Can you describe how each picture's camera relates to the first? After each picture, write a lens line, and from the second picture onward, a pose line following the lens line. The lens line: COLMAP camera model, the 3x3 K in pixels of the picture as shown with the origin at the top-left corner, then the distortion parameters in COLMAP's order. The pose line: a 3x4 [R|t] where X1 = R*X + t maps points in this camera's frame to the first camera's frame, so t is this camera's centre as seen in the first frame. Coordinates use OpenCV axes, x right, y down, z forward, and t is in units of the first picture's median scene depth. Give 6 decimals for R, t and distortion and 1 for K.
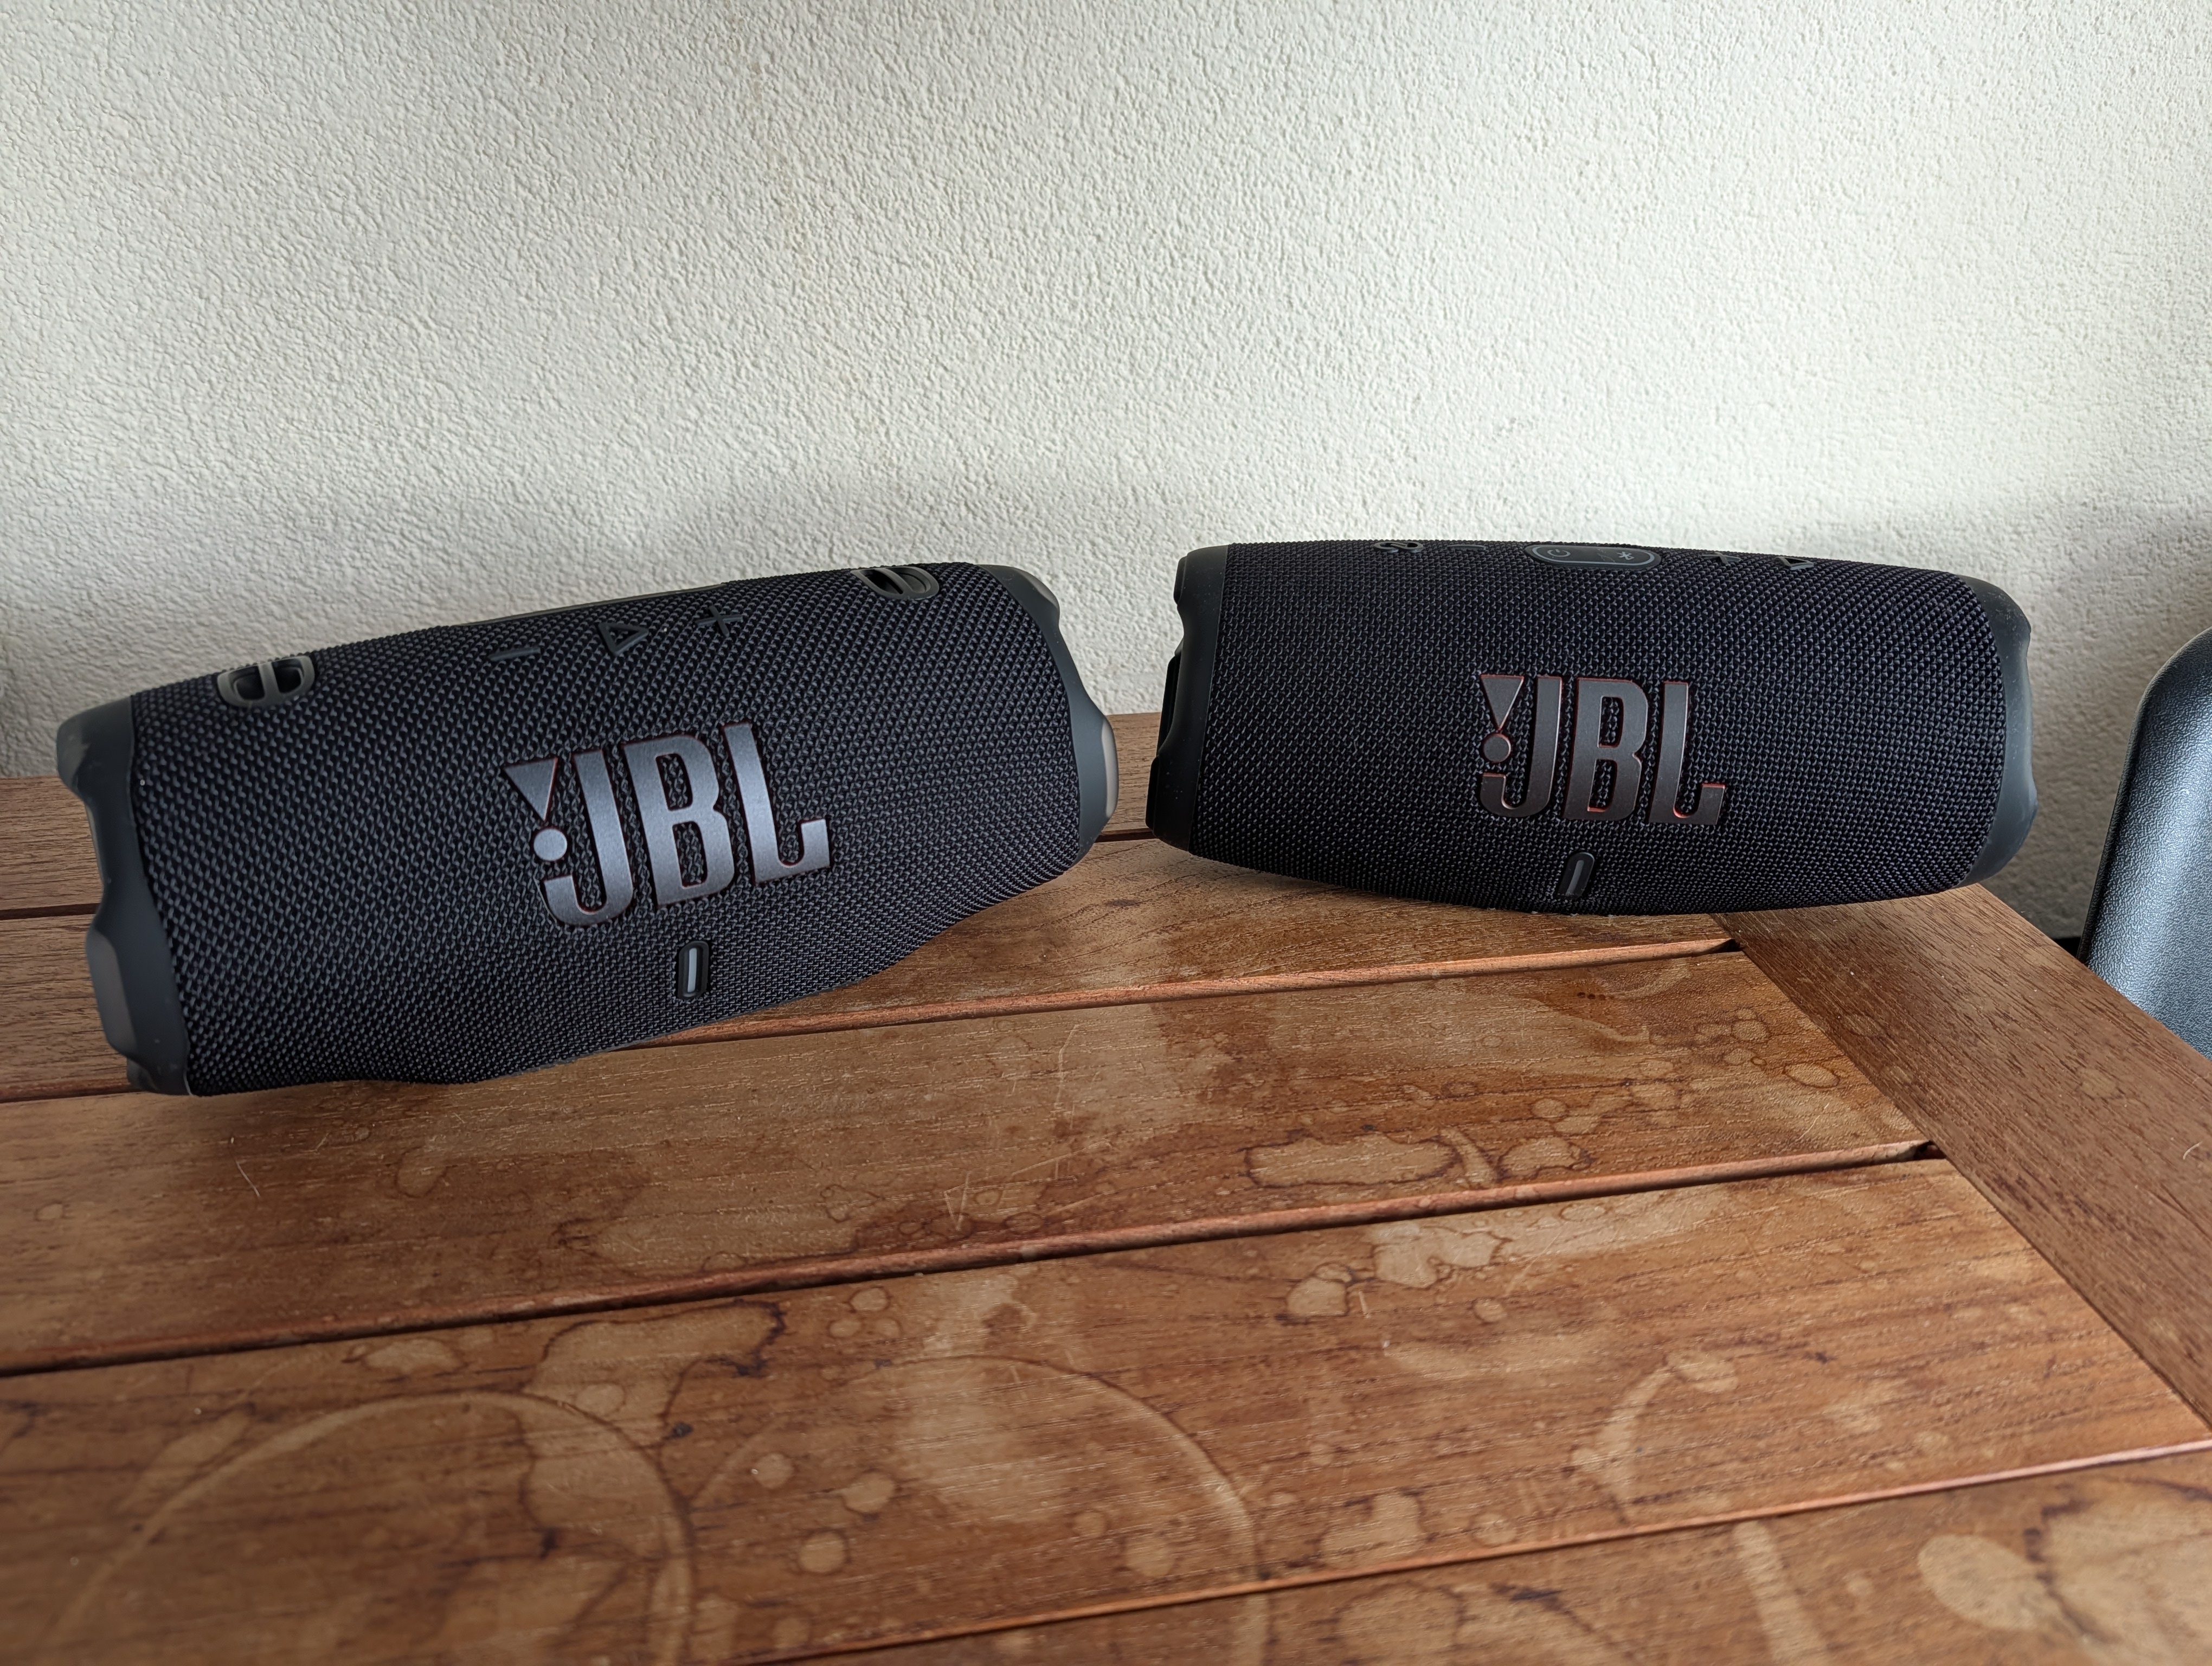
lens RADIAL K [[1775.4, 0, 1106.0], [0, 1775.4, 833.0], [0, 0, 1]] dist [0.000327, 0.002388]
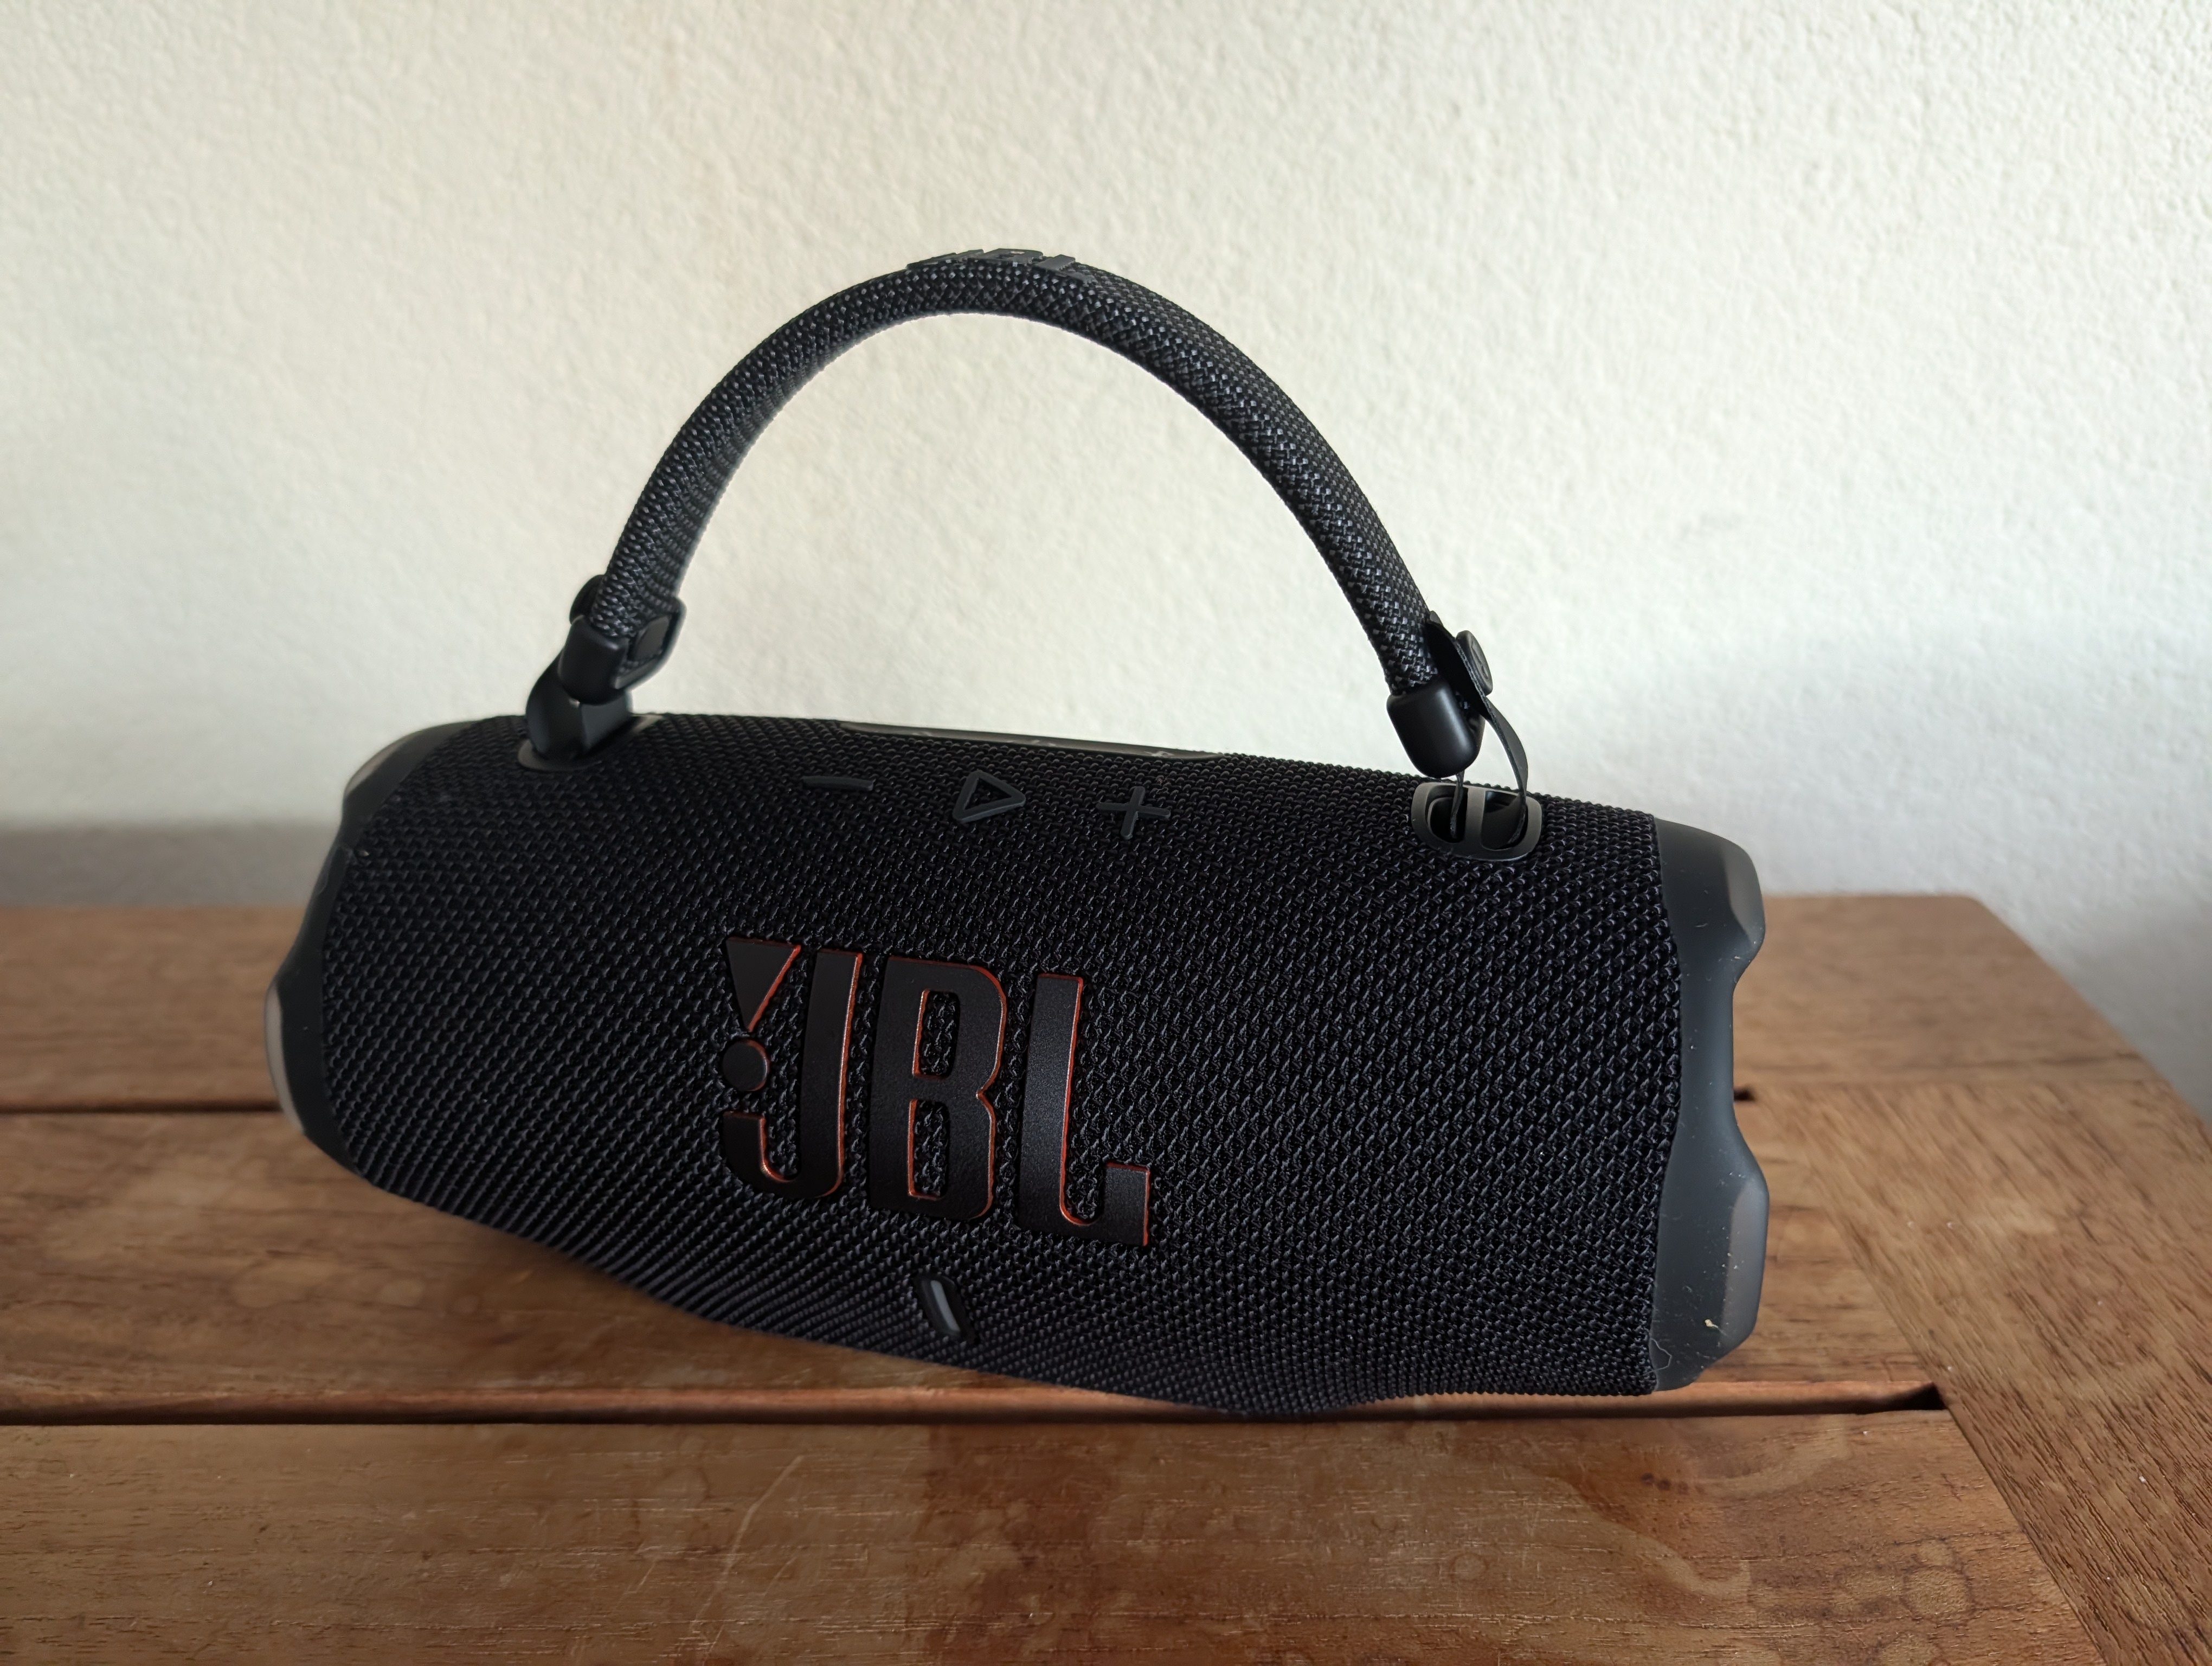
lens RADIAL K [[1770.9, 0, 1106.0], [0, 1770.9, 833.0], [0, 0, 1]] dist [-0.015061, -0.004335]
pose [[0.983389, 0.053037, -0.173587, 0.135539], [-0.060457, 0.997457, -0.037734, -0.069686], [0.171144, 0.047602, 0.984095, 0.282800]]
